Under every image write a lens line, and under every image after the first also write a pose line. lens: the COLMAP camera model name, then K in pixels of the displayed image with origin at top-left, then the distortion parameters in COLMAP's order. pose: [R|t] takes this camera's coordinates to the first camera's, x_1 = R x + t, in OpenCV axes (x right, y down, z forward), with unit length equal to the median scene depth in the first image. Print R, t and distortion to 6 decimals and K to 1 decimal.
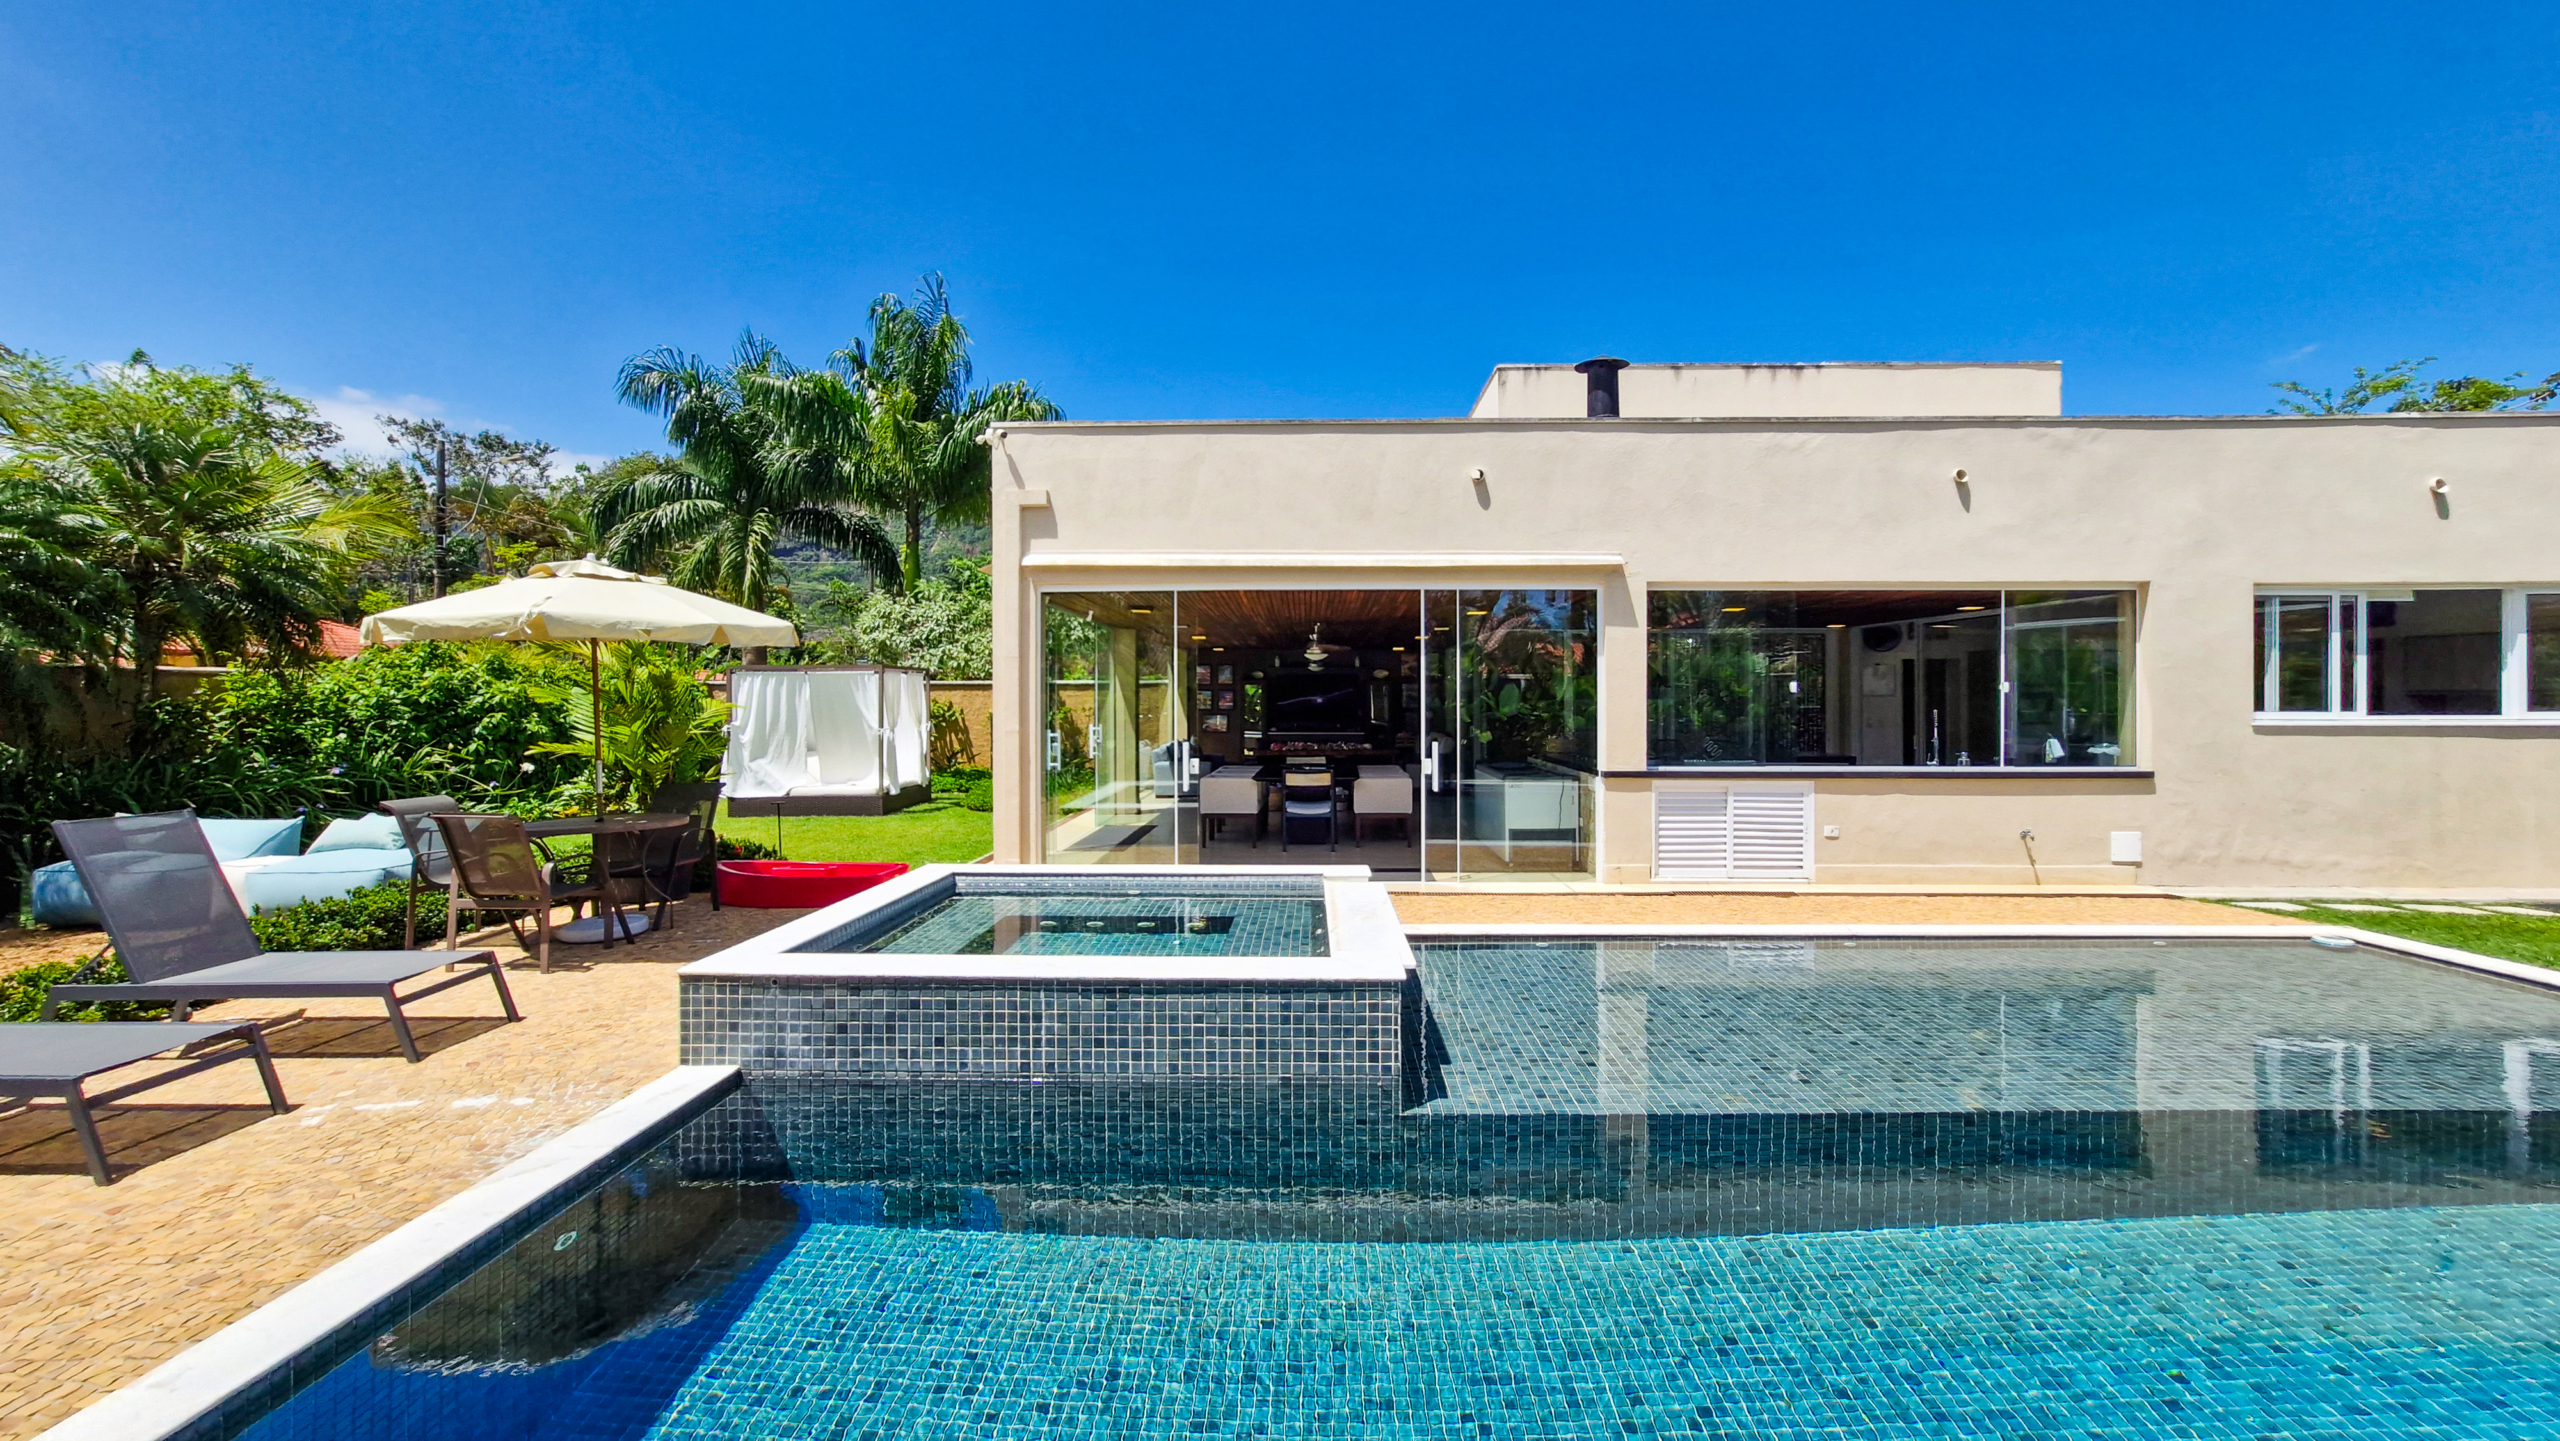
lens RADIAL K [[1031.7, 0, 1287.1], [0, 1031.7, 713.8], [0, 0, 1]] dist [-0.010371, 0.004253]
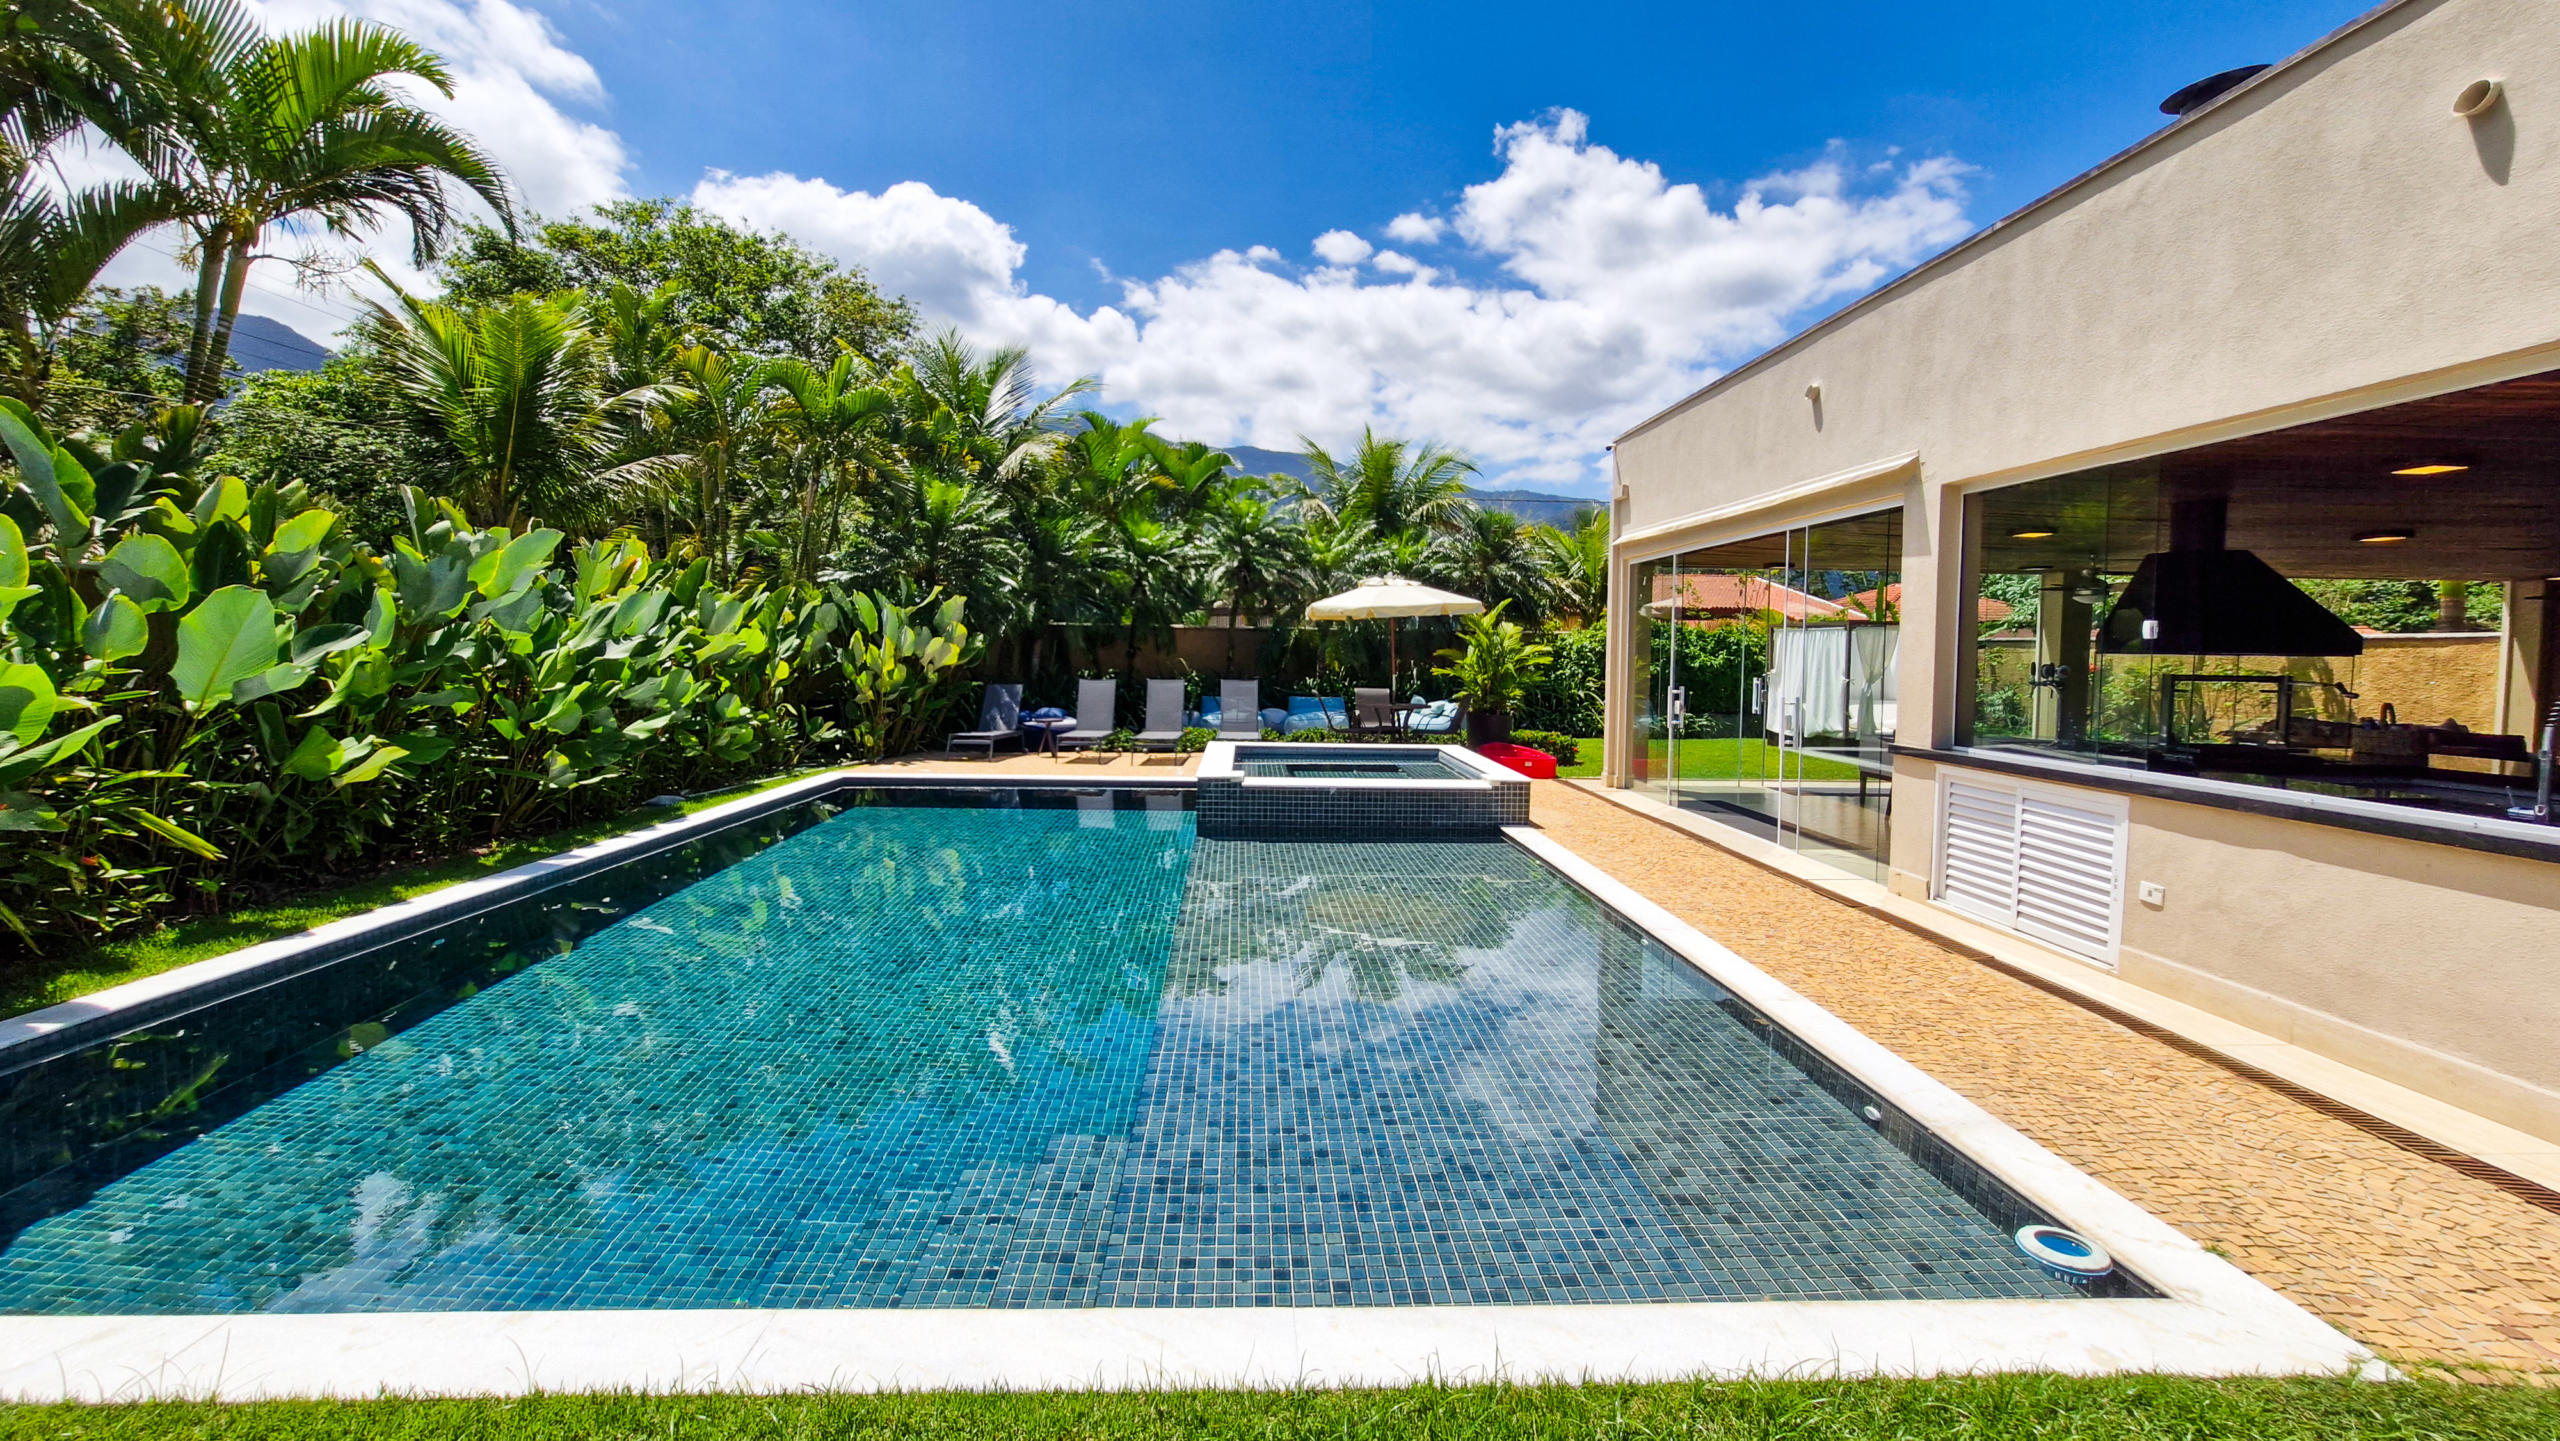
lens RADIAL K [[1031.7, 0, 1290.0], [0, 1031.7, 720.4], [0, 0, 1]] dist [-0.010371, 0.004253]
pose [[0.069705, 0.072743, -0.994912, 1.033753], [-0.030233, 0.997034, 0.070780, -0.002377], [0.997109, 0.025146, 0.071698, 0.506471]]
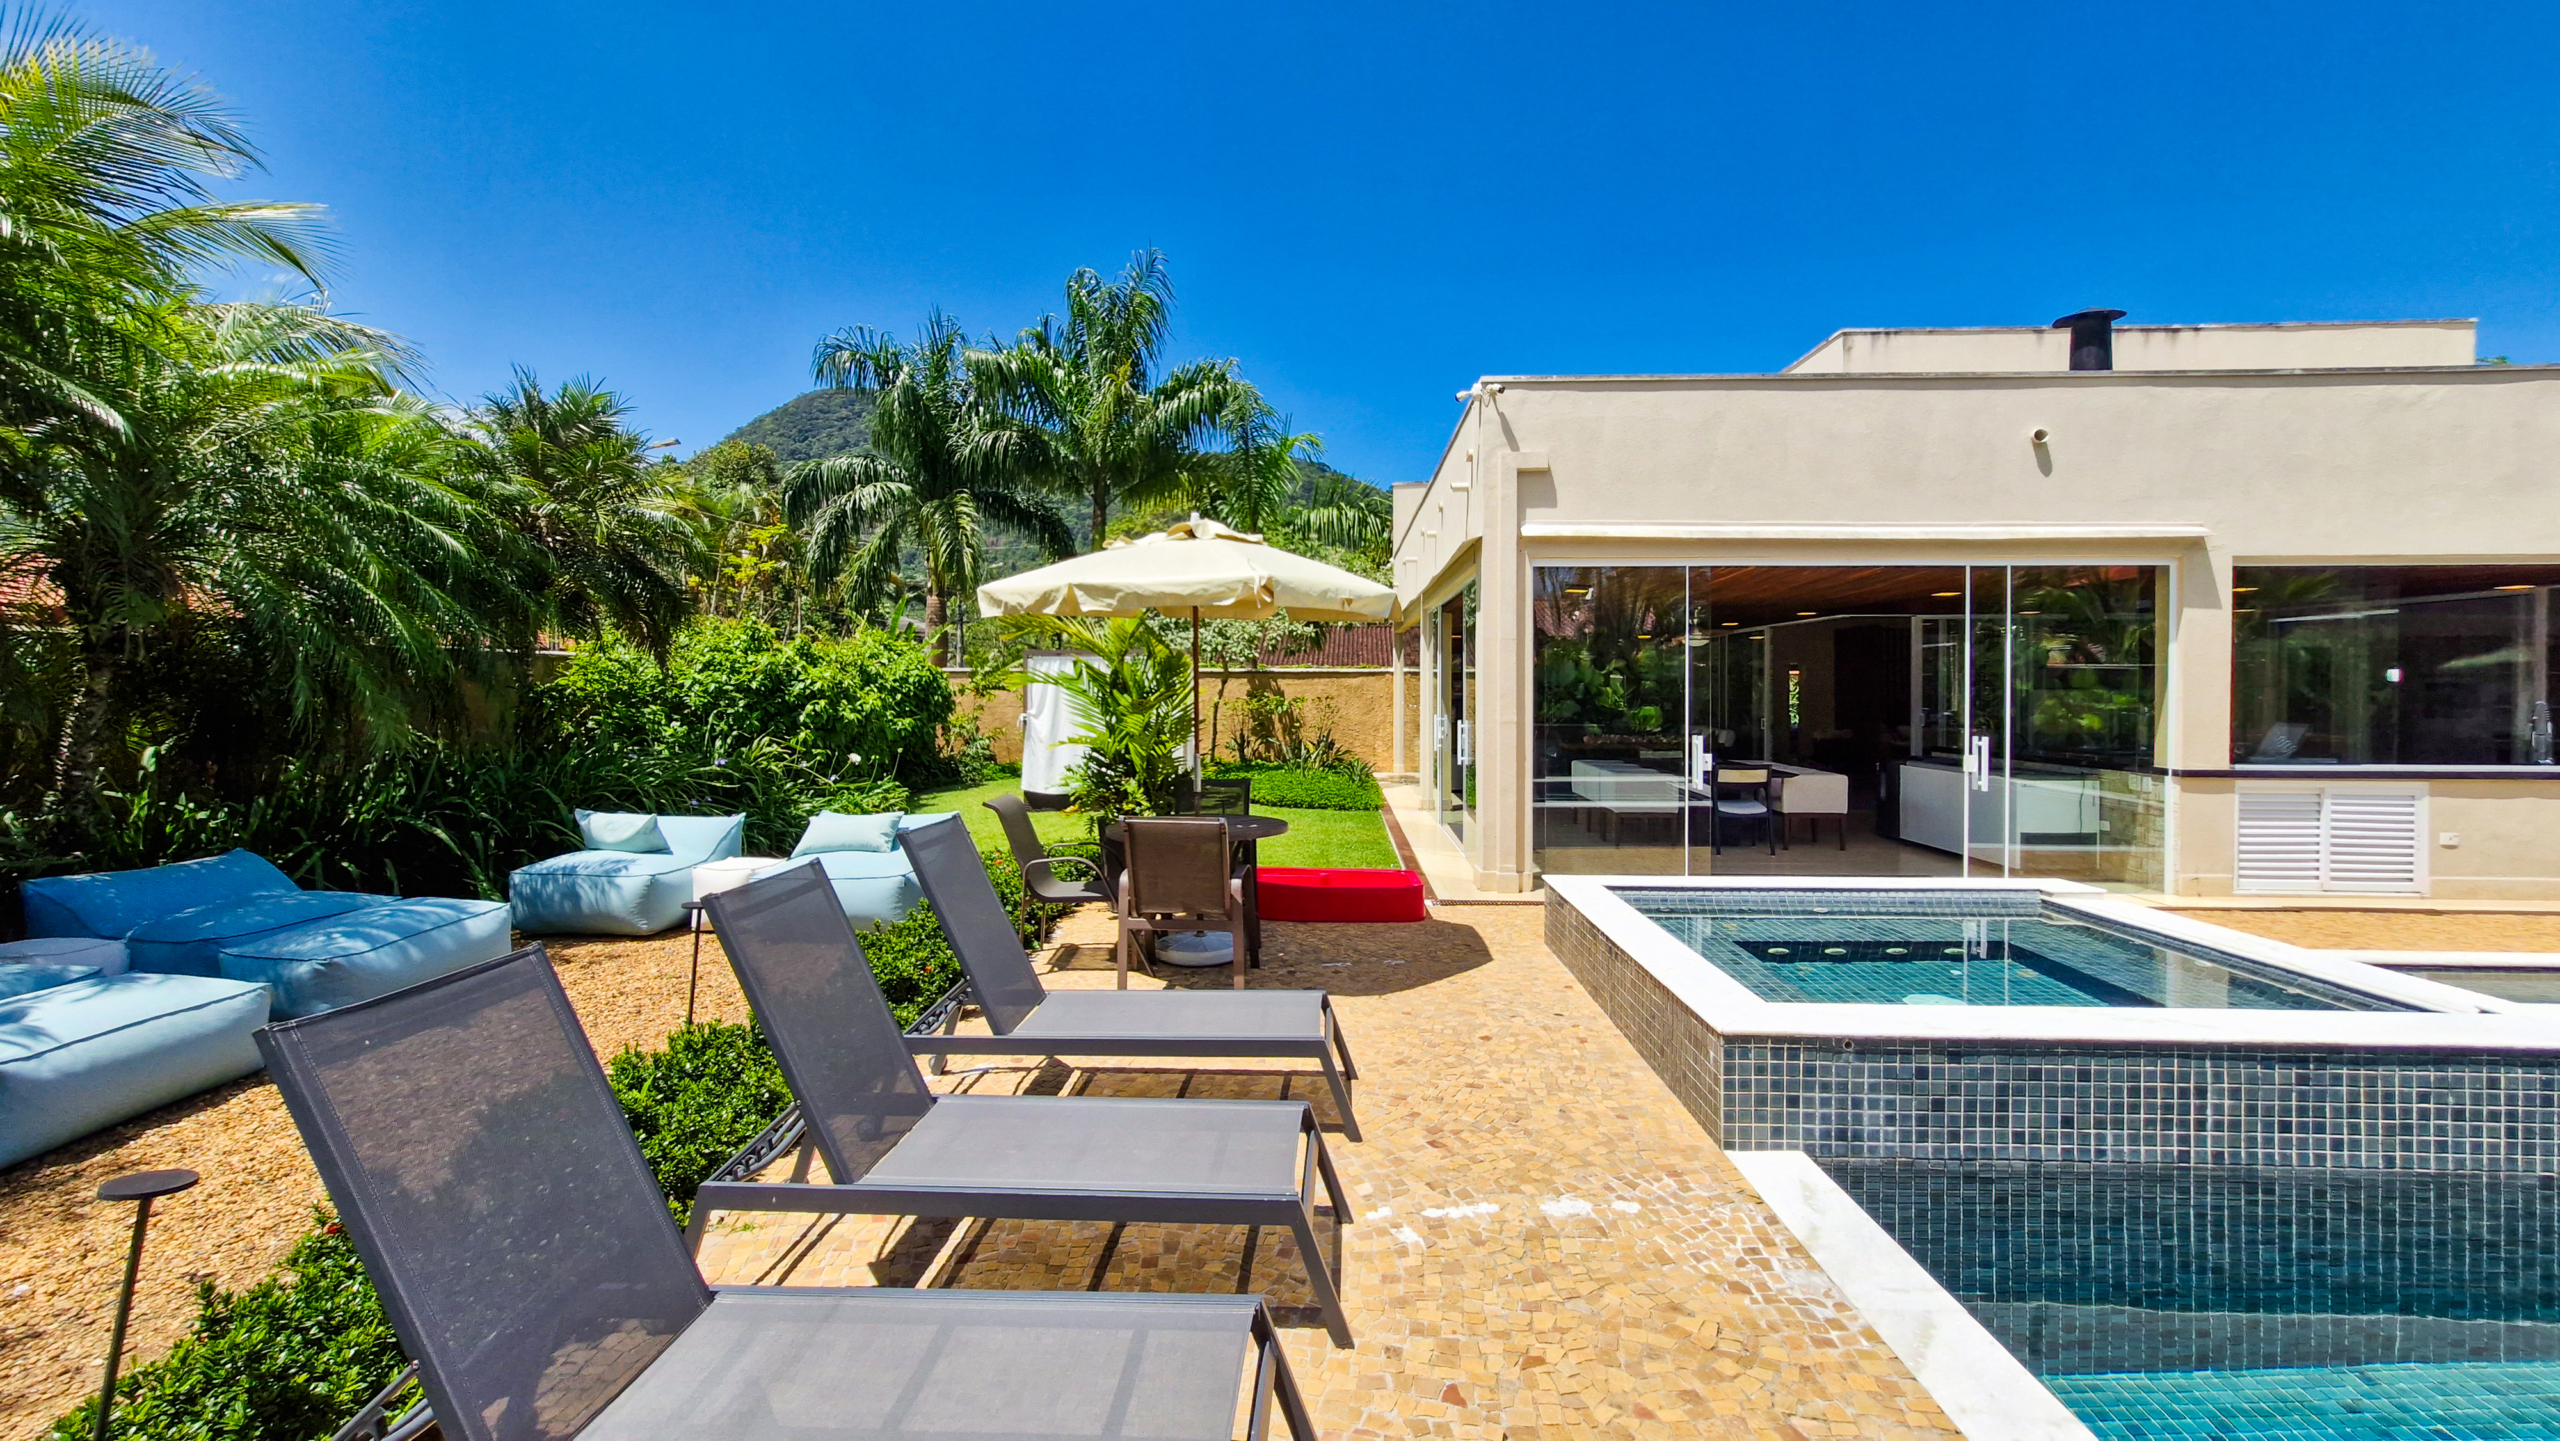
lens RADIAL K [[1031.7, 0, 1297.1], [0, 1031.7, 702.2], [0, 0, 1]] dist [-0.010371, 0.004253]
pose [[0.999730, 0.003032, -0.023057, -0.434703], [-0.003072, 0.999994, -0.001705, 0.001654], [0.023052, 0.001775, 0.999733, 0.101076]]
